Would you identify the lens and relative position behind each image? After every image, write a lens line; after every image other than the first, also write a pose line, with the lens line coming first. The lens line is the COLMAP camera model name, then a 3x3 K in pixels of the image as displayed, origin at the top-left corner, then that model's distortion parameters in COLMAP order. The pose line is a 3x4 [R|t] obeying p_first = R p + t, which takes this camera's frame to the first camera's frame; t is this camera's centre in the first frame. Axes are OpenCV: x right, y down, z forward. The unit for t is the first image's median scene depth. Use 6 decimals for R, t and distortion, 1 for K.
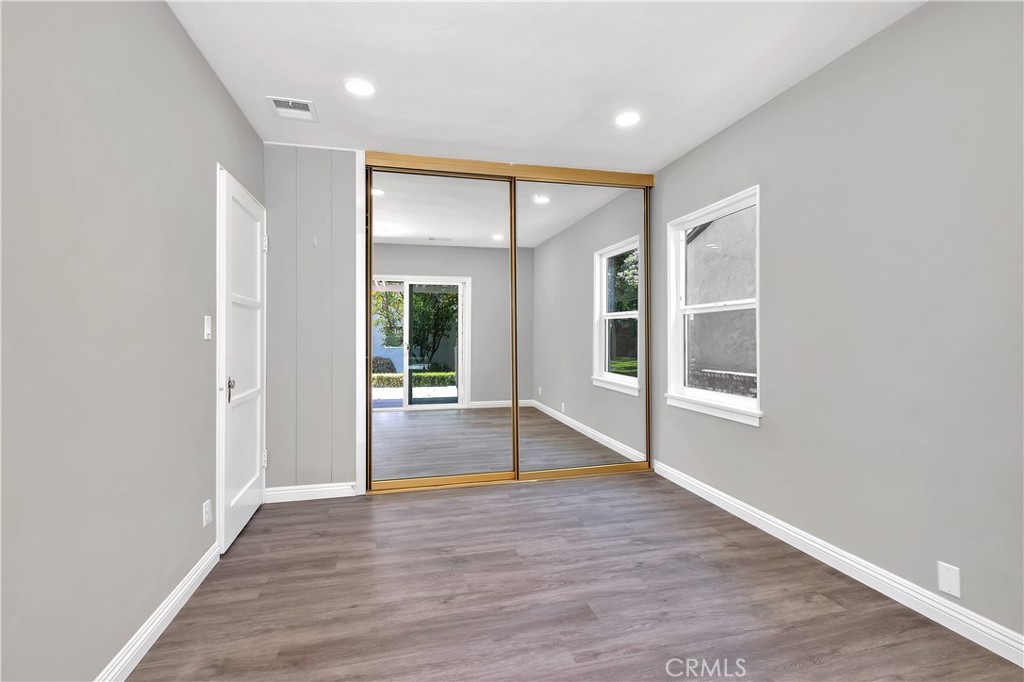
lens RADIAL K [[459.7, 0, 512.0], [0, 459.7, 341.0], [0, 0, 1]] dist [0.012418, -0.007865]
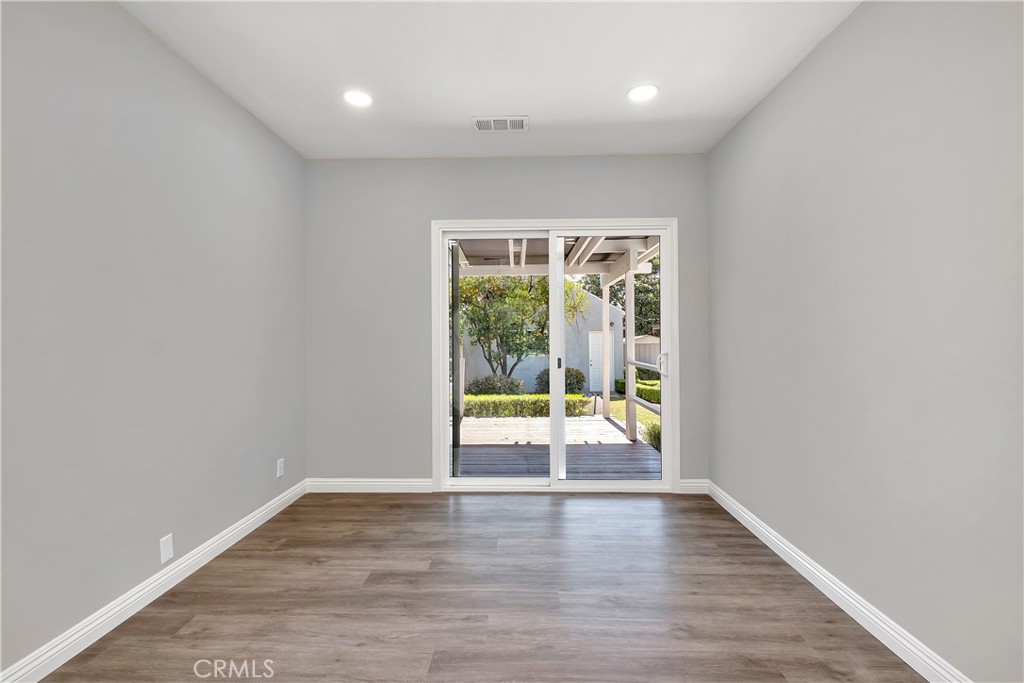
lens RADIAL K [[459.7, 0, 512.0], [0, 459.7, 341.5], [0, 0, 1]] dist [0.012418, -0.007865]
pose [[-0.966670, 0.007018, 0.255930, -0.207171], [0.007882, 0.999966, 0.002350, -0.005127], [-0.255905, 0.004289, -0.966693, 1.937377]]
